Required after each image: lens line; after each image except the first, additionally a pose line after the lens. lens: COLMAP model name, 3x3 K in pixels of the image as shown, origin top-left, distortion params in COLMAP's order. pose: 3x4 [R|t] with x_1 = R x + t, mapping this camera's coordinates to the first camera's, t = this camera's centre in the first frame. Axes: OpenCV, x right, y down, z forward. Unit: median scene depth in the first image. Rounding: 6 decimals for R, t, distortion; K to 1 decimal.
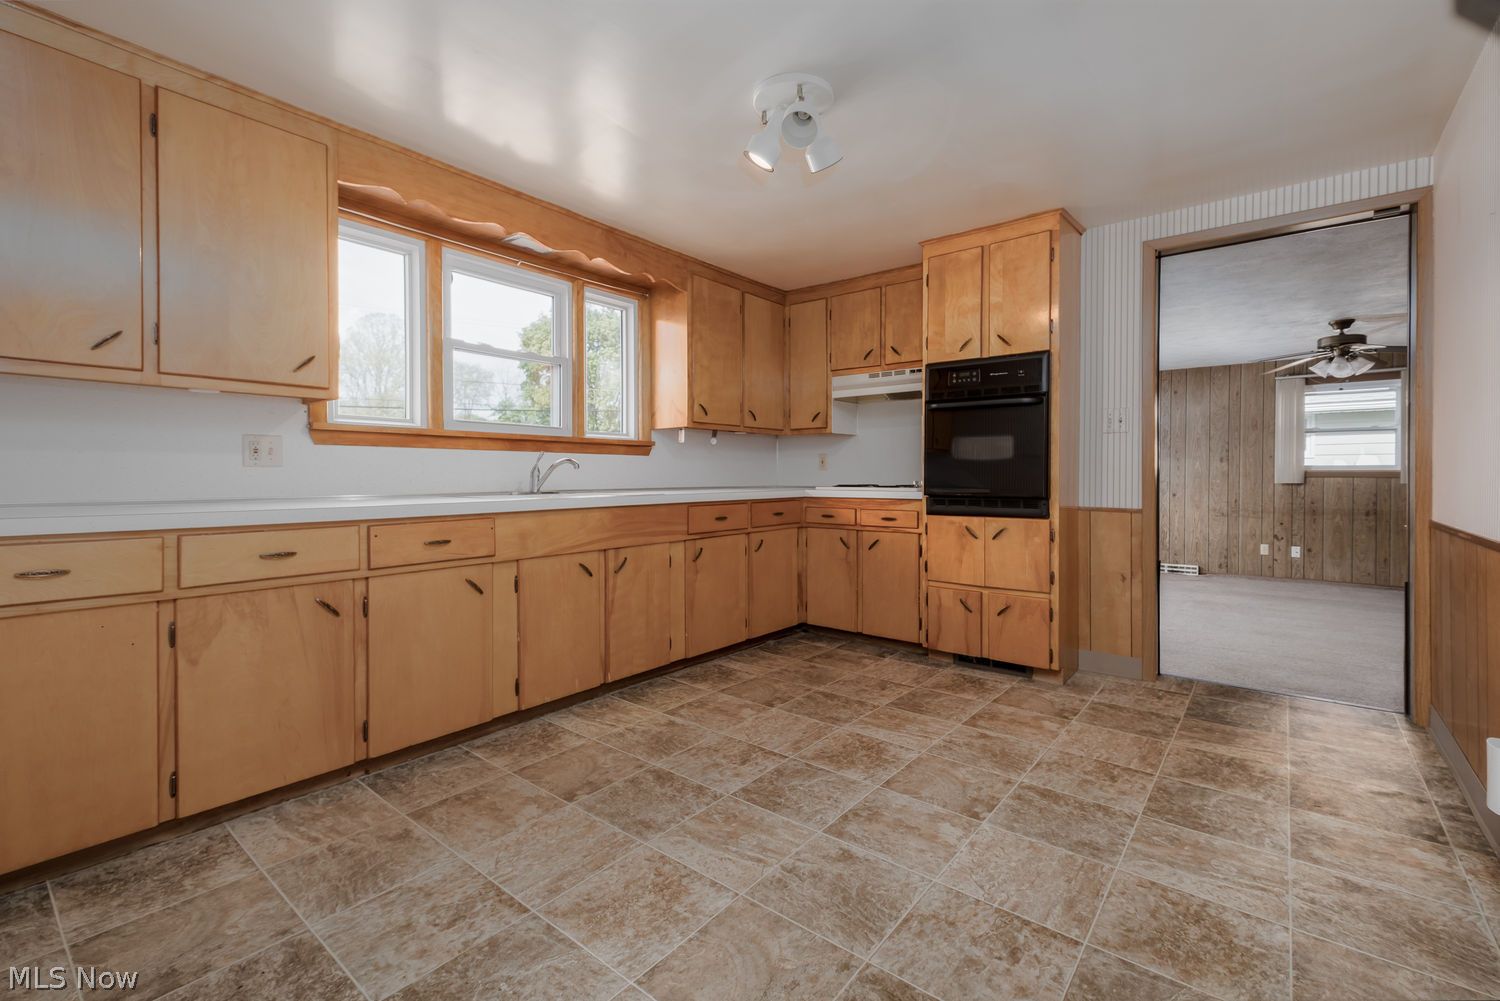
lens RADIAL K [[652.4, 0, 750.9], [0, 652.4, 479.1], [0, 0, 1]] dist [0.025459, -0.010577]
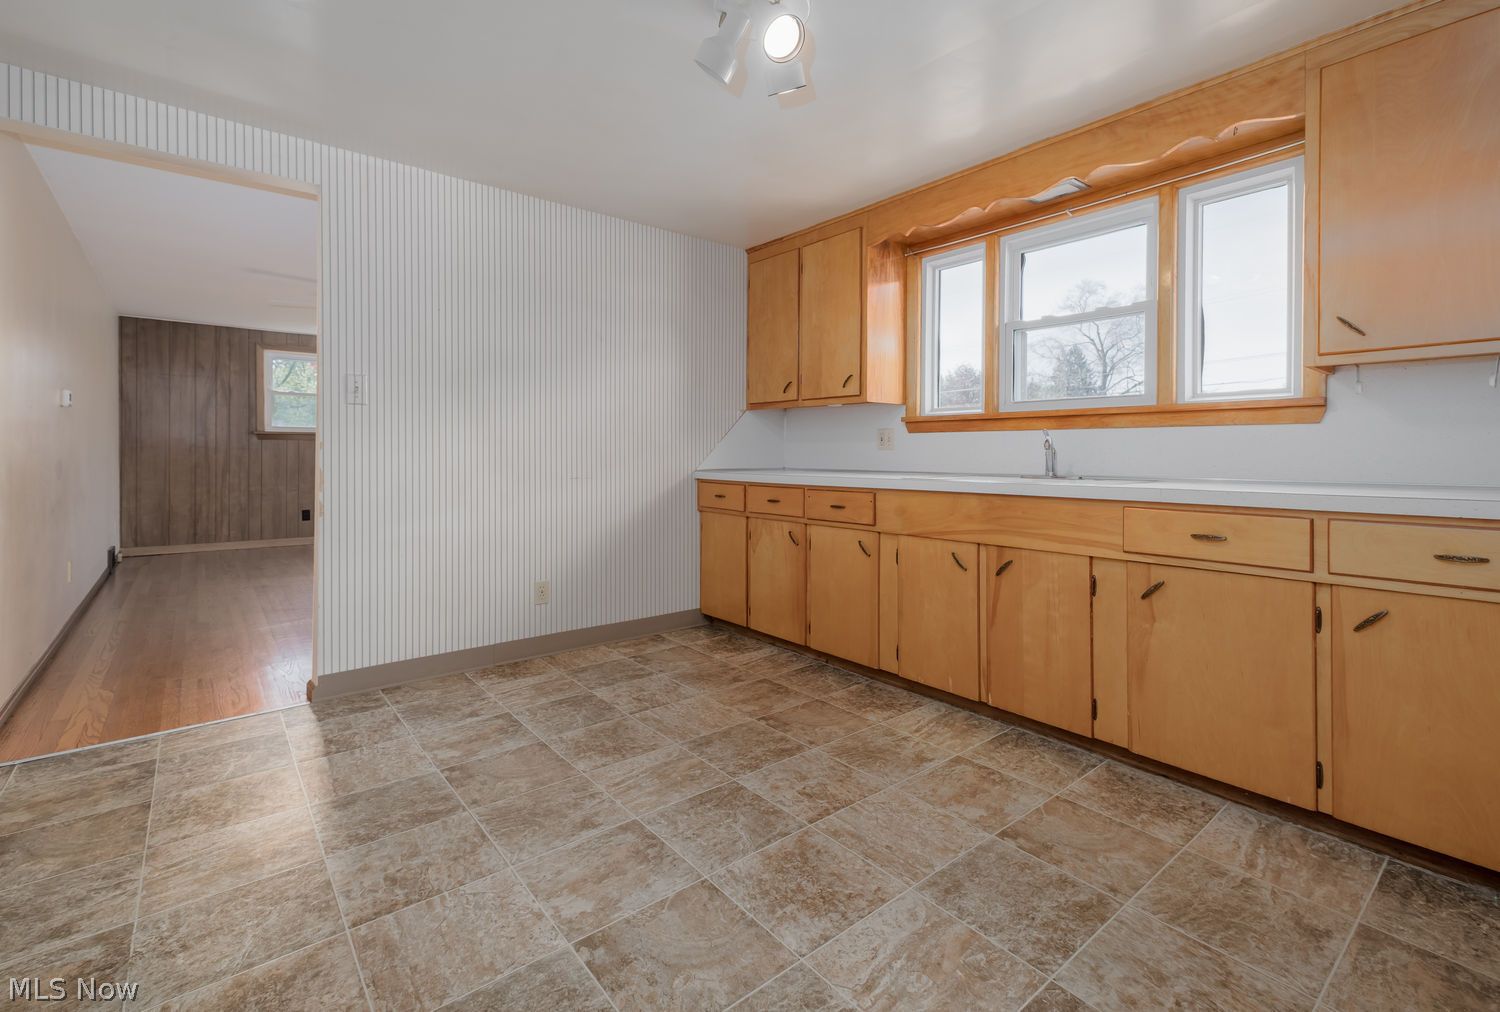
lens RADIAL K [[650.5, 0, 754.8], [0, 650.5, 461.5], [0, 0, 1]] dist [0.019317, -0.007833]
pose [[-0.186251, 0.009566, -0.982456, 1.010257], [-0.012279, 0.999852, 0.012063, -0.008860], [0.982425, 0.014310, -0.186106, 1.326397]]
